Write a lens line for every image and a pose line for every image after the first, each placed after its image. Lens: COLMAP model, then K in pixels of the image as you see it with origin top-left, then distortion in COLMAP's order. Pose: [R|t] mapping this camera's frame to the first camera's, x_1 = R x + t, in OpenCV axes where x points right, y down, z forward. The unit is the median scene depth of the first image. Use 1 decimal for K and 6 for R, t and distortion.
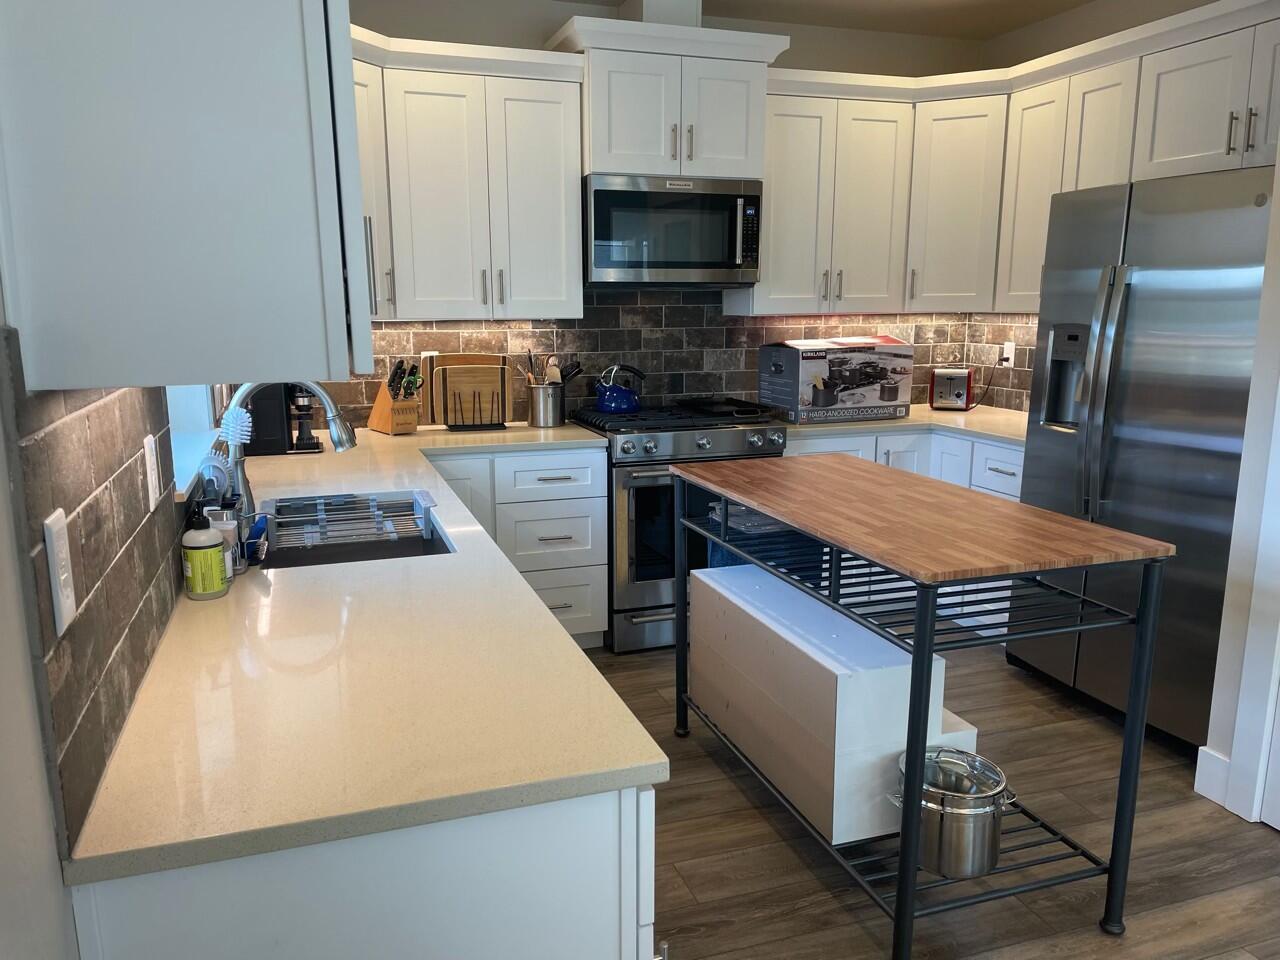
lens RADIAL K [[956.6, 0, 640.0], [0, 956.6, 480.0], [0, 0, 1]] dist [0.103066, -0.127223]
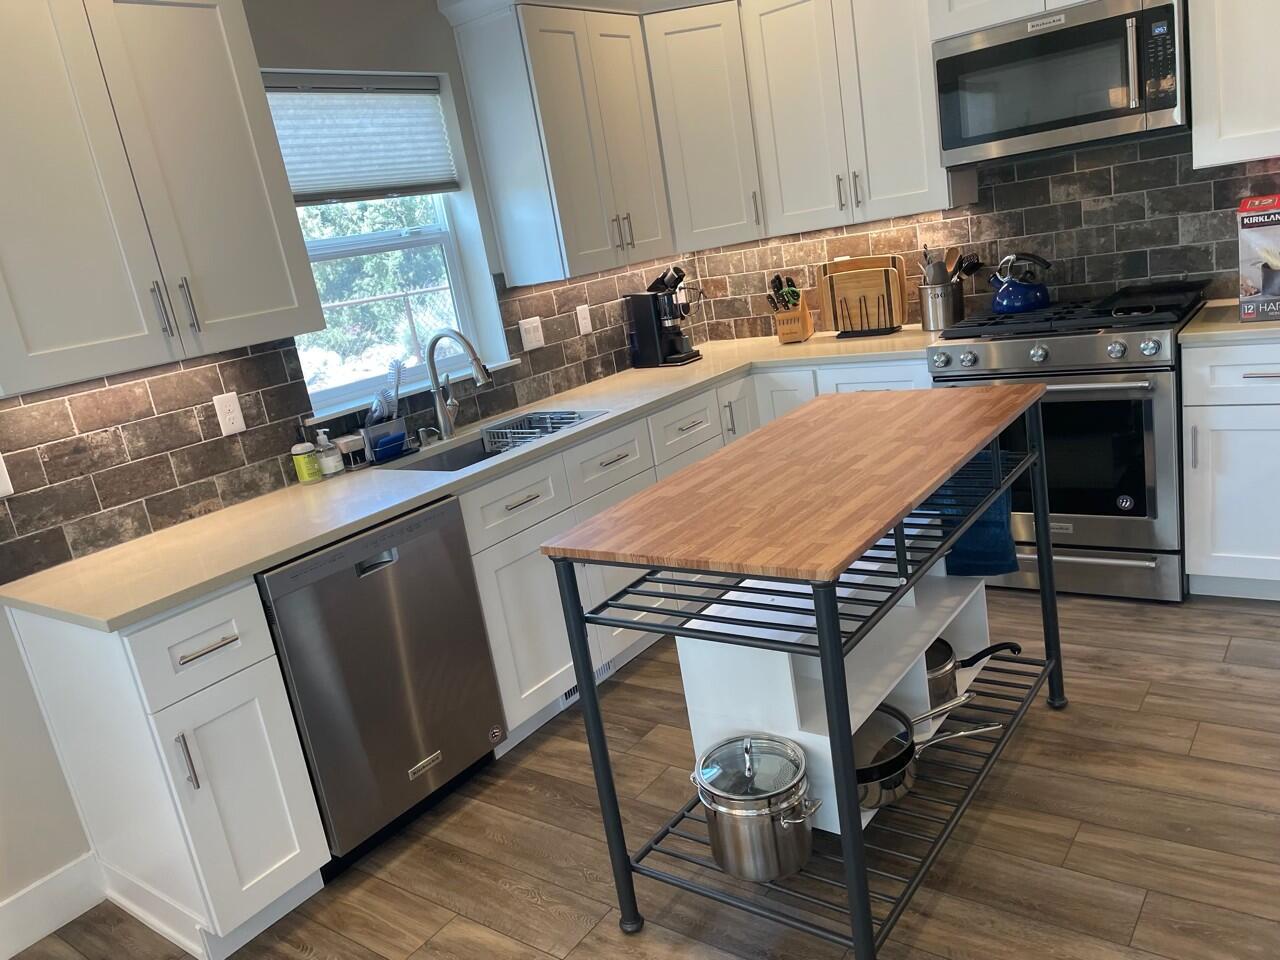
lens RADIAL K [[956.6, 0, 640.0], [0, 956.6, 480.0], [0, 0, 1]] dist [0.103066, -0.127223]
pose [[0.555942, 0.122392, -0.822161, 0.527458], [0.008395, 0.988223, 0.152789, -0.057077], [0.831179, -0.091844, 0.548367, 0.235839]]
